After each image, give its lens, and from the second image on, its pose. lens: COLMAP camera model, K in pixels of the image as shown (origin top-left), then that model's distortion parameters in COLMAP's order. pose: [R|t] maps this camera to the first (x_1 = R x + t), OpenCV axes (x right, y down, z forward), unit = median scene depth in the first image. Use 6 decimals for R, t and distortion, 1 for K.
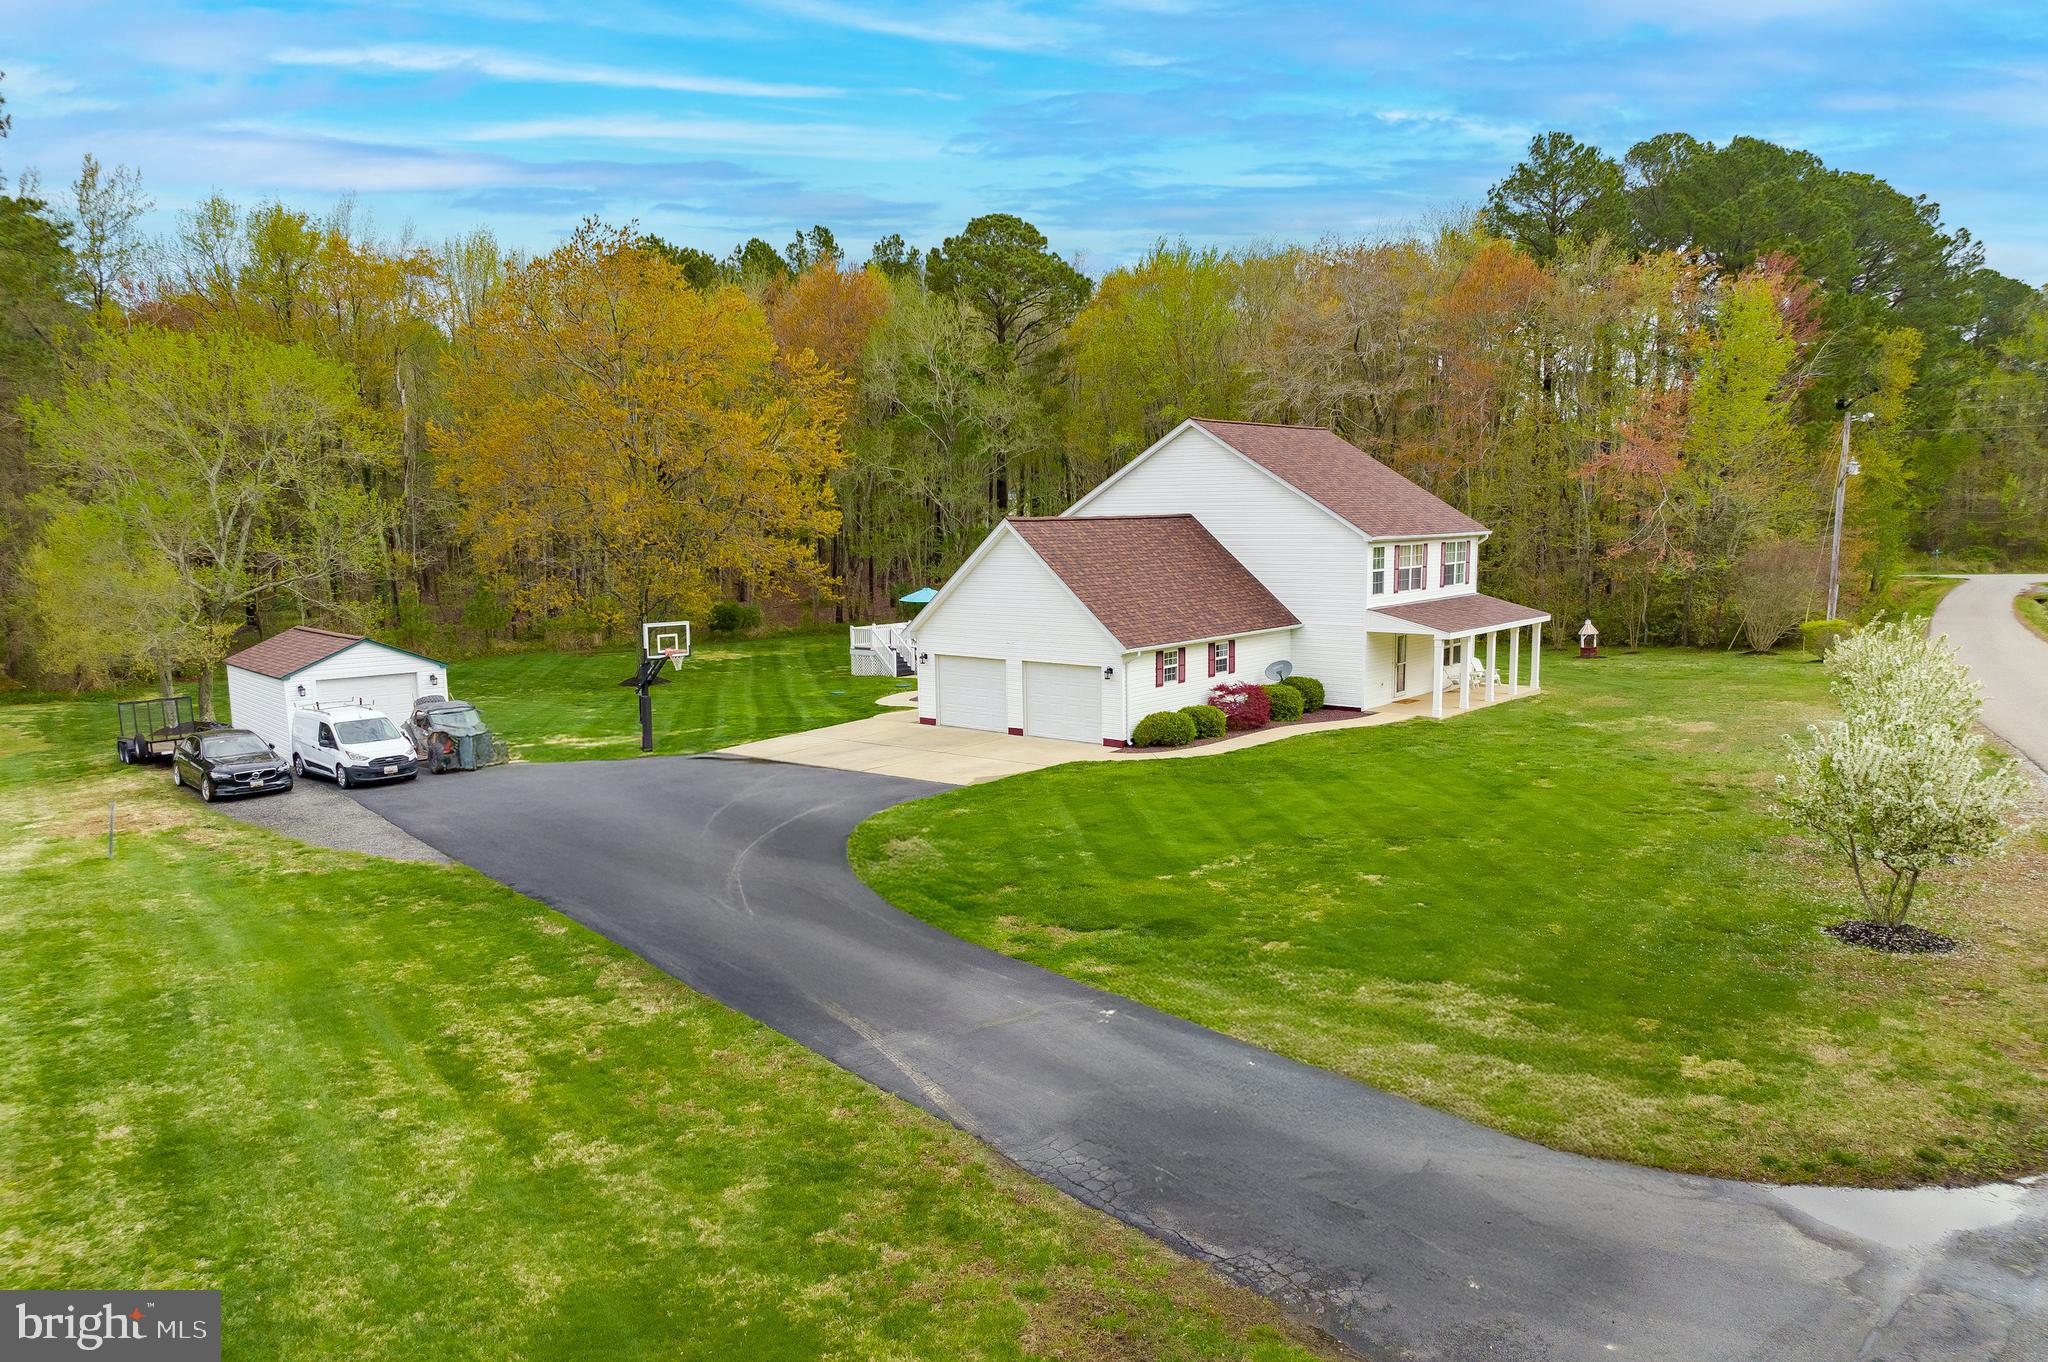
lens RADIAL K [[1408.4, 0, 1023.9], [0, 1408.4, 686.9], [0, 0, 1]] dist [0.004682, 0.000060]
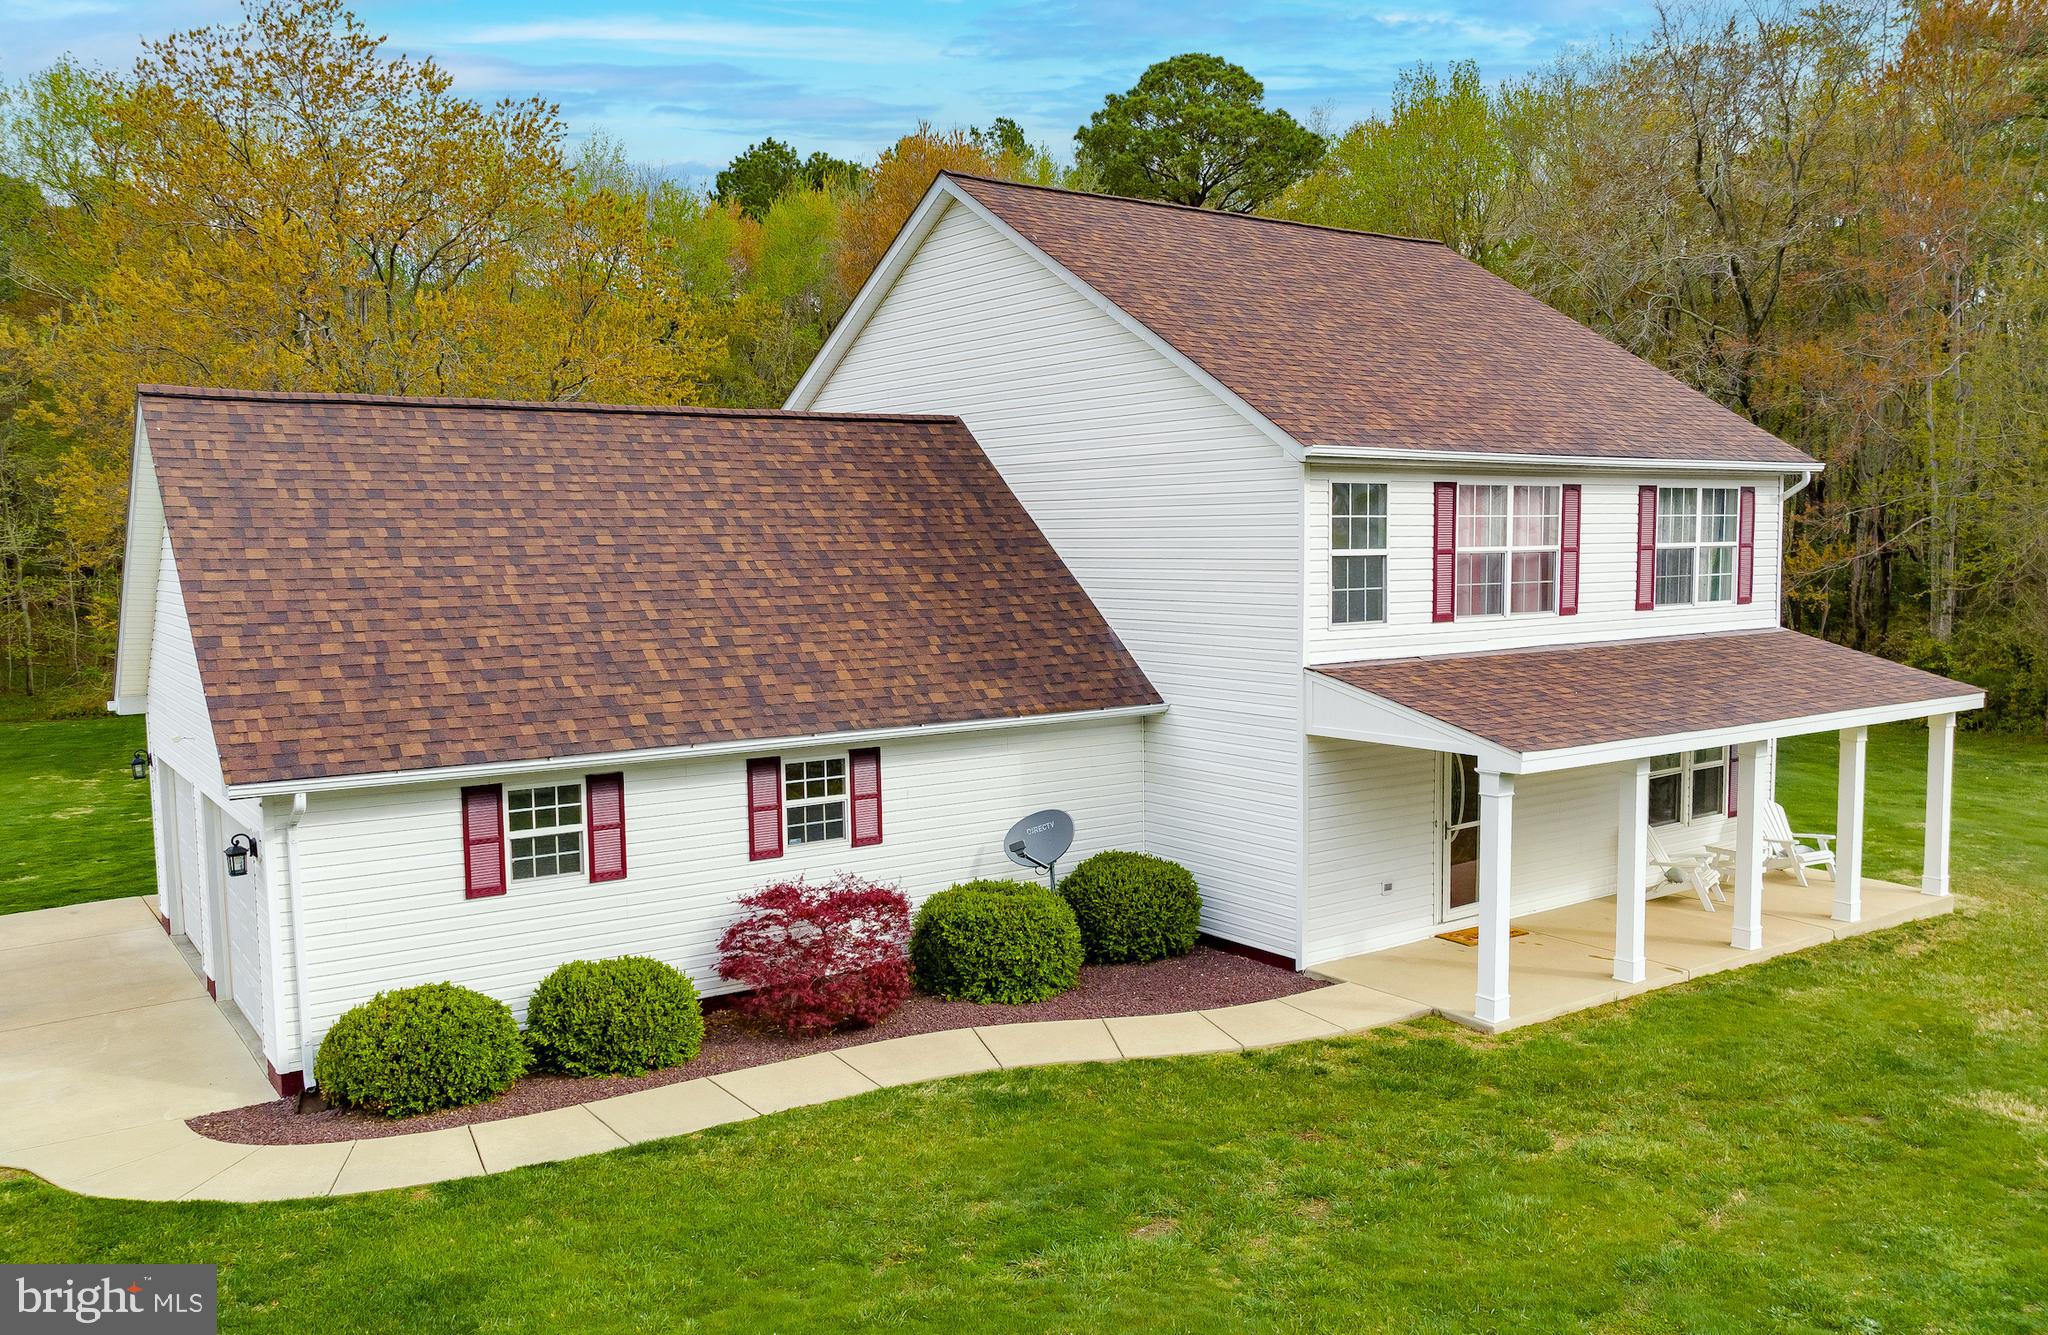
lens RADIAL K [[1616.6, 0, 1023.3], [0, 1616.6, 661.4], [0, 0, 1]] dist [-0.046165, -0.004295]
pose [[0.958991, 0.019370, -0.282773, 0.269971], [-0.032524, 0.998592, -0.041897, -0.036164], [0.281564, 0.049376, 0.958271, 0.580105]]
